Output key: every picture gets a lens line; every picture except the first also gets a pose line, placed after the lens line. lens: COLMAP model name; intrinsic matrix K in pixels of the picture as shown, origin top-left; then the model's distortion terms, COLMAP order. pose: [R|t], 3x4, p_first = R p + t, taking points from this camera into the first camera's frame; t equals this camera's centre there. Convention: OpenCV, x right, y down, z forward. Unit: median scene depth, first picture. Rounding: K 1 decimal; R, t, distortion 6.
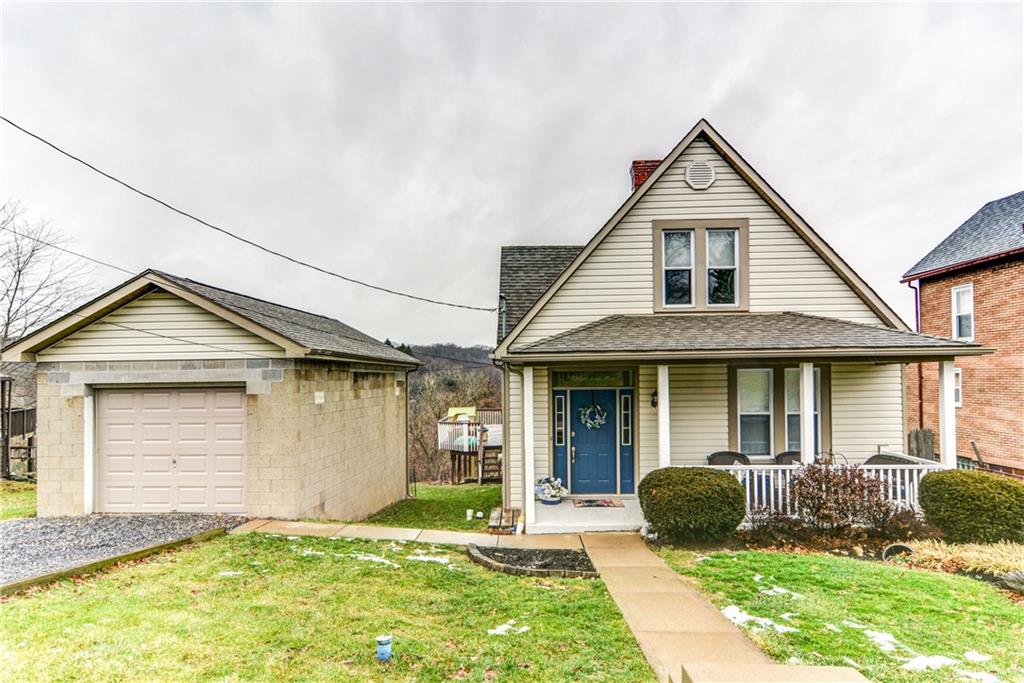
lens RADIAL K [[521.9, 0, 513.7], [0, 521.9, 384.4], [0, 0, 1]] dist [-0.000012, 0.011922]
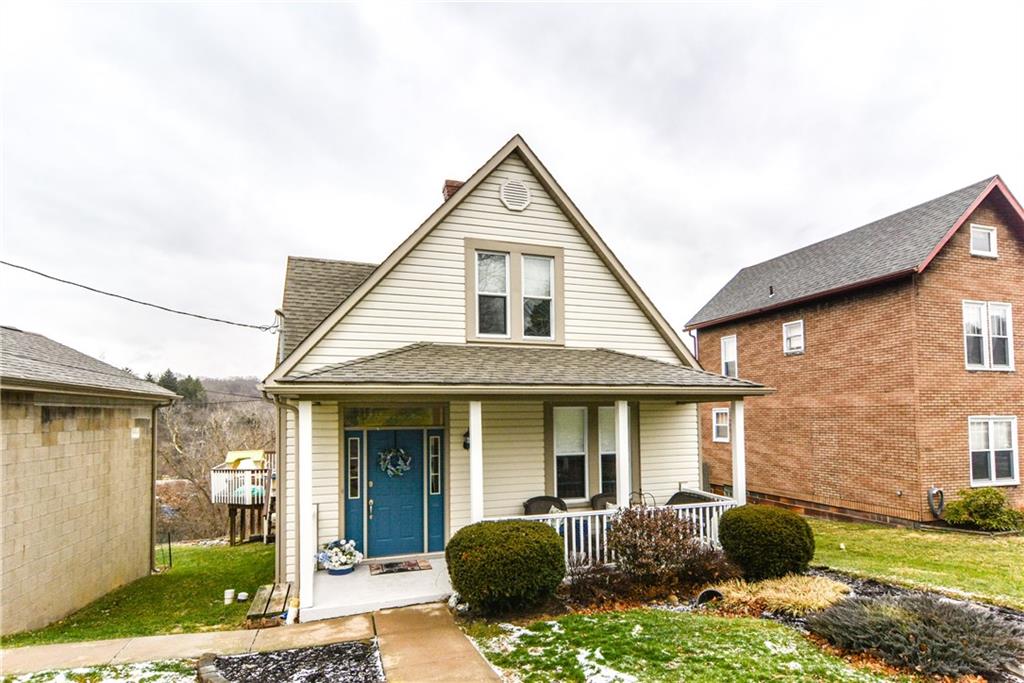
lens RADIAL K [[513.4, 0, 517.7], [0, 513.4, 414.9], [0, 0, 1]] dist [0.003966, 0.001640]
pose [[0.939117, 0.003220, 0.343583, 0.054293], [0.001569, 0.999905, -0.013659, -0.002481], [-0.343595, 0.013366, 0.939023, 0.163587]]
